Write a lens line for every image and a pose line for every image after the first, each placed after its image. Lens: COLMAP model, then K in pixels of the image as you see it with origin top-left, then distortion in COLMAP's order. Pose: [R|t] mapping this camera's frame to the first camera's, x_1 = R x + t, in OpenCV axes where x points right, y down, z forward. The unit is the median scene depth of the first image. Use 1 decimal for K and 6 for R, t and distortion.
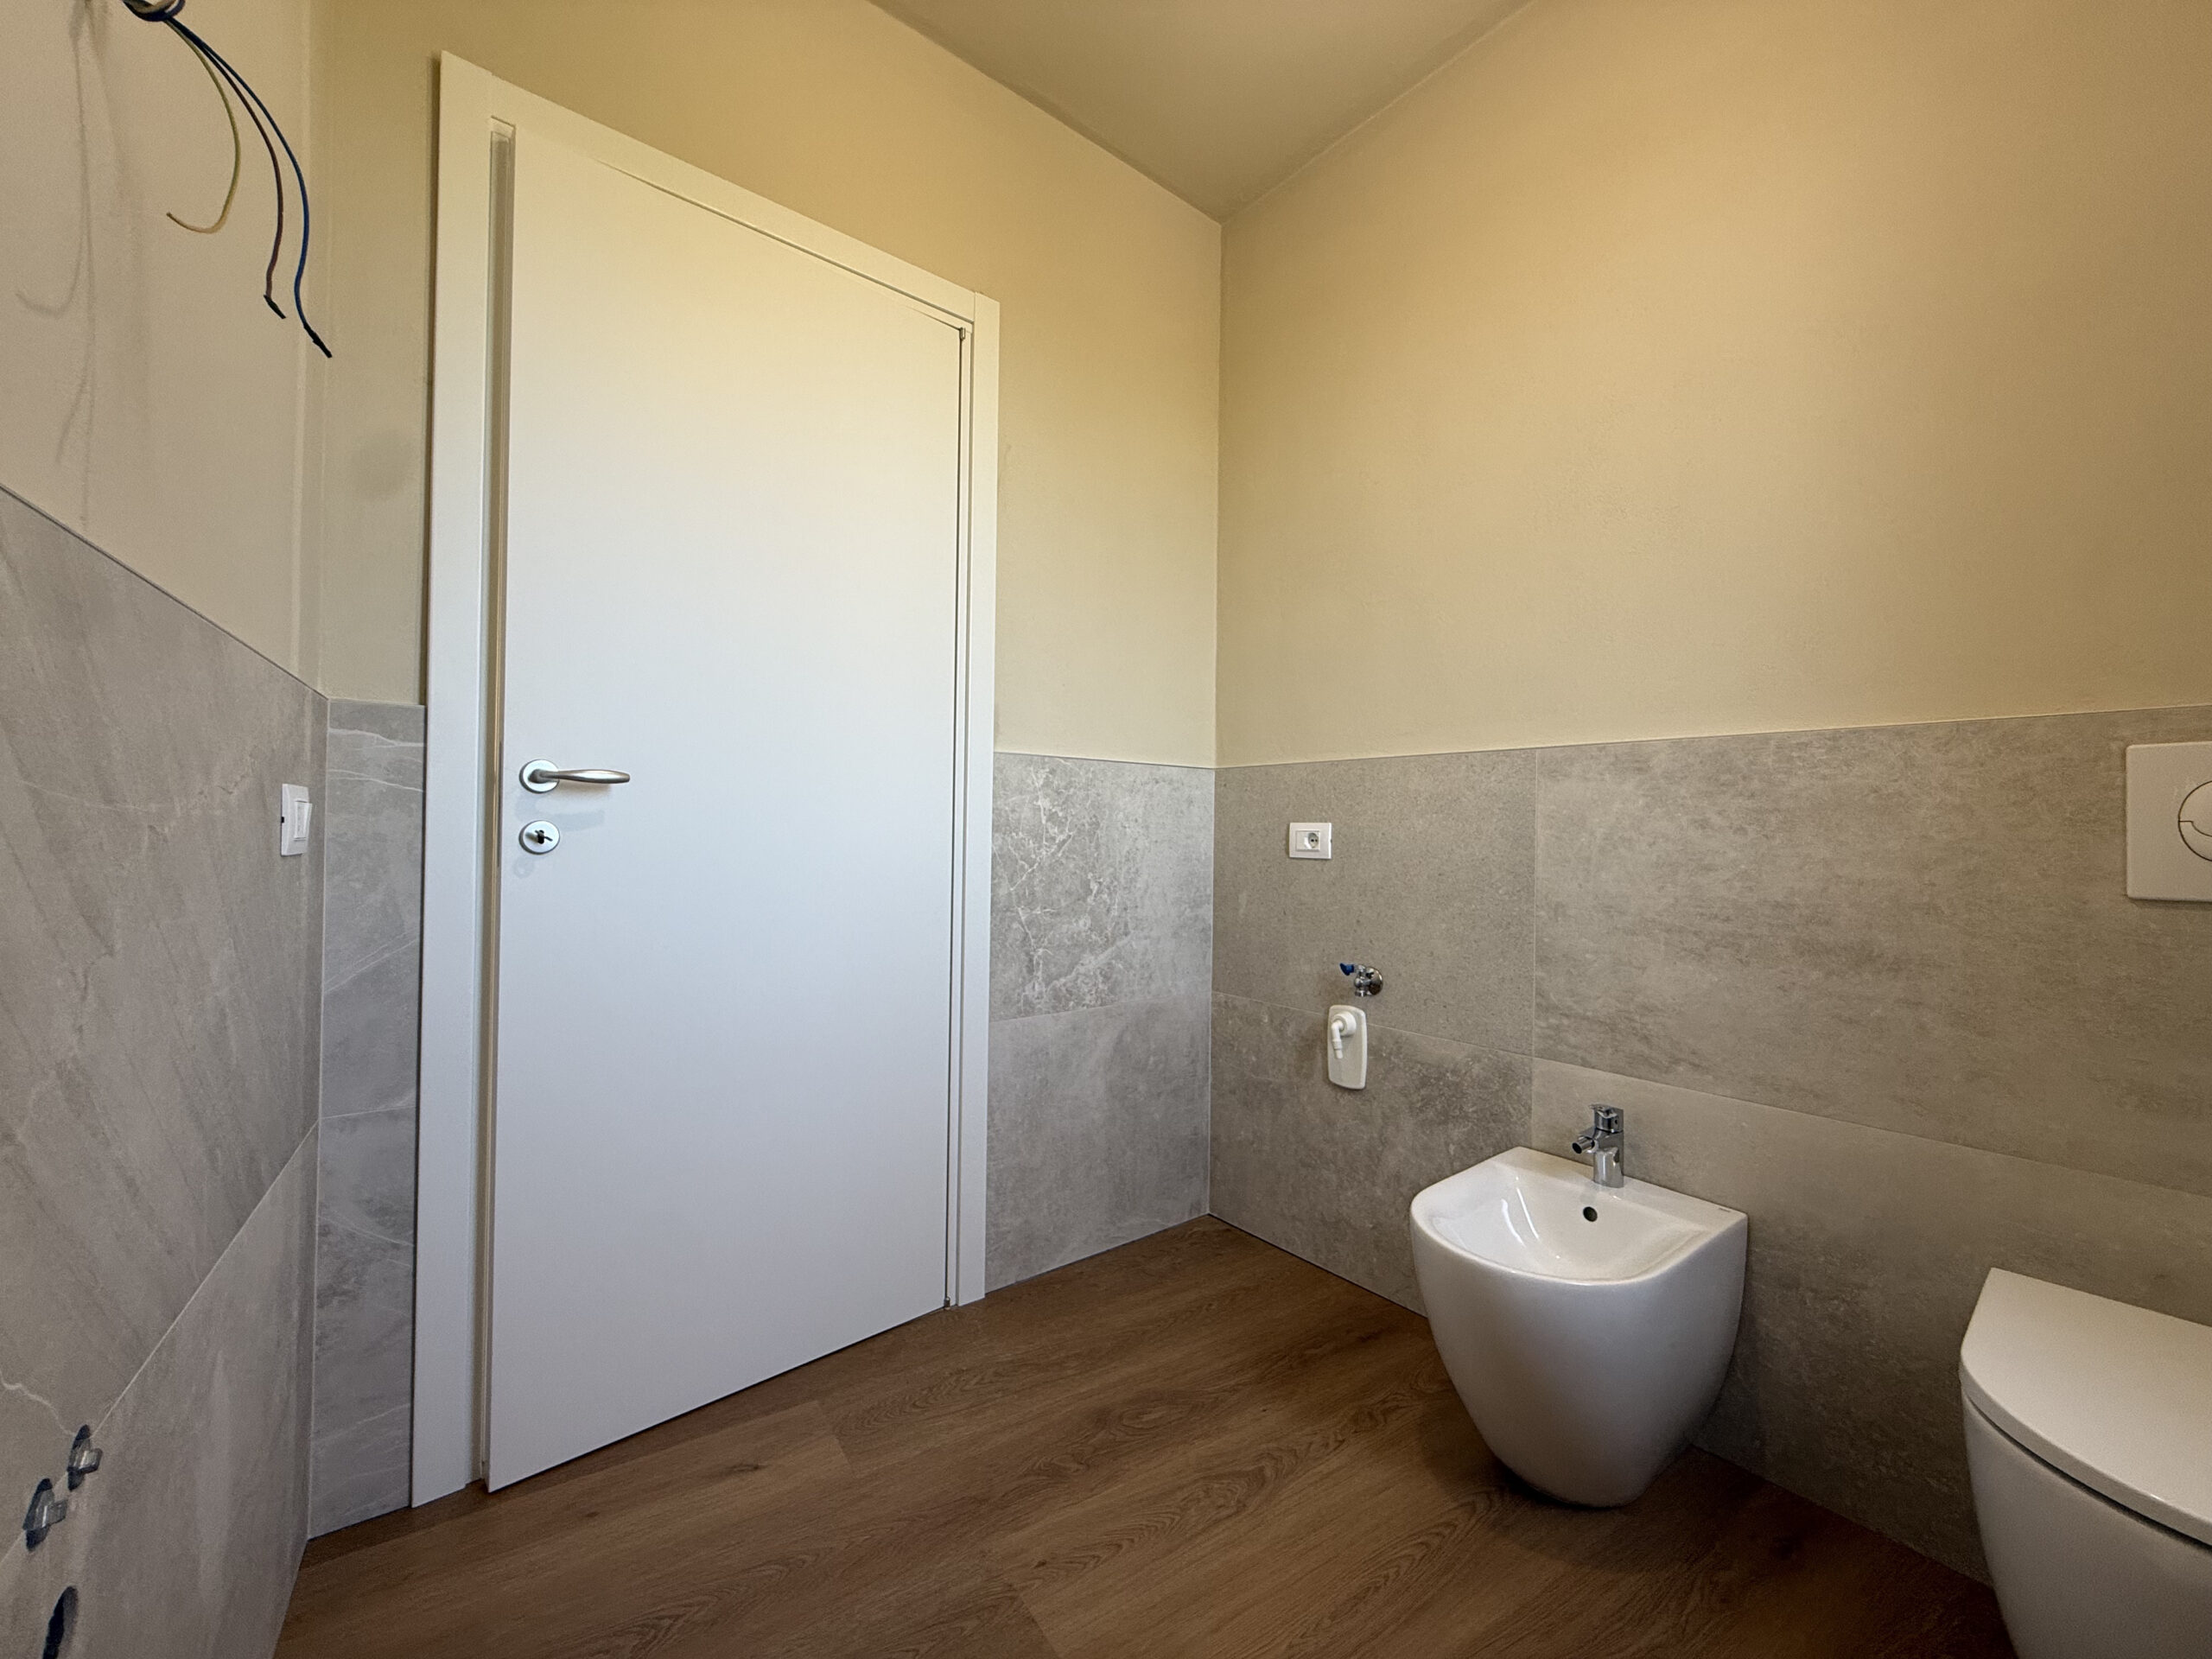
lens RADIAL K [[895.2, 0, 1097.8], [0, 895.2, 830.2], [0, 0, 1]] dist [0.000669, 0.000141]
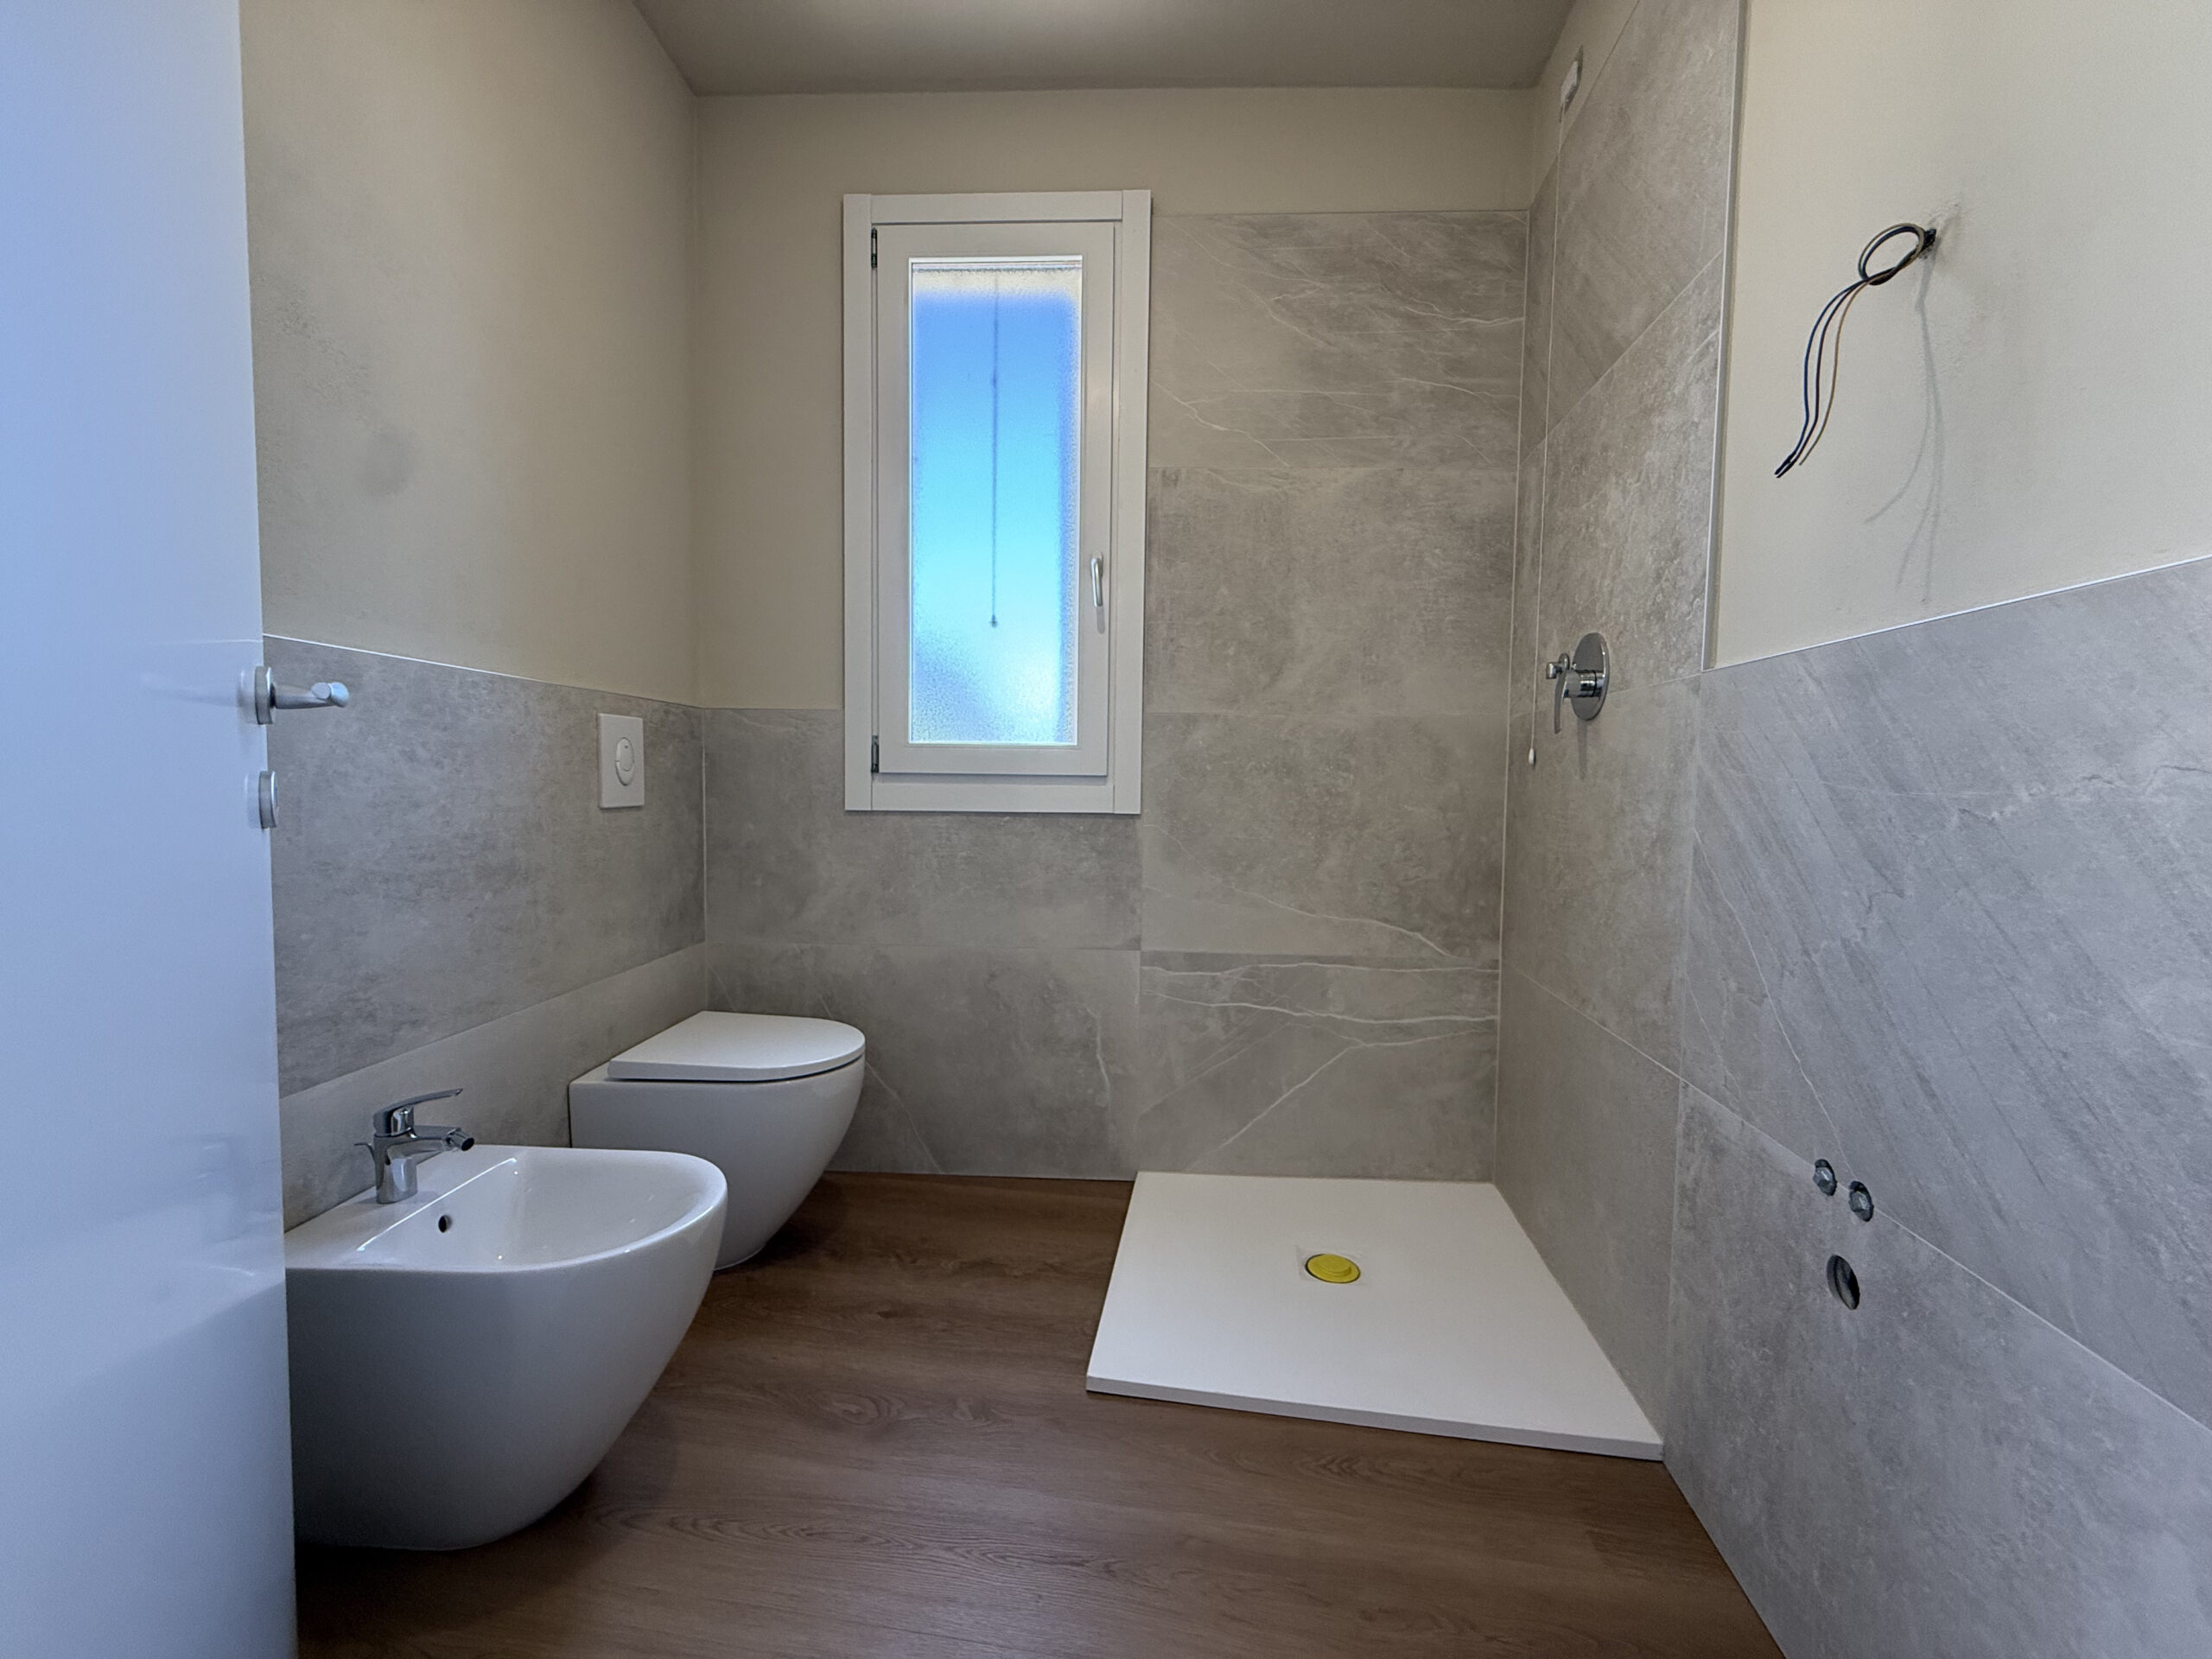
lens RADIAL K [[895.2, 0, 1107.0], [0, 895.2, 820.8], [0, 0, 1]] dist [0.000669, 0.000141]
pose [[-0.757840, -0.055756, 0.650054, -0.462935], [-0.027699, 0.998193, 0.053324, -0.009967], [-0.651853, 0.022405, -0.758015, 1.275532]]
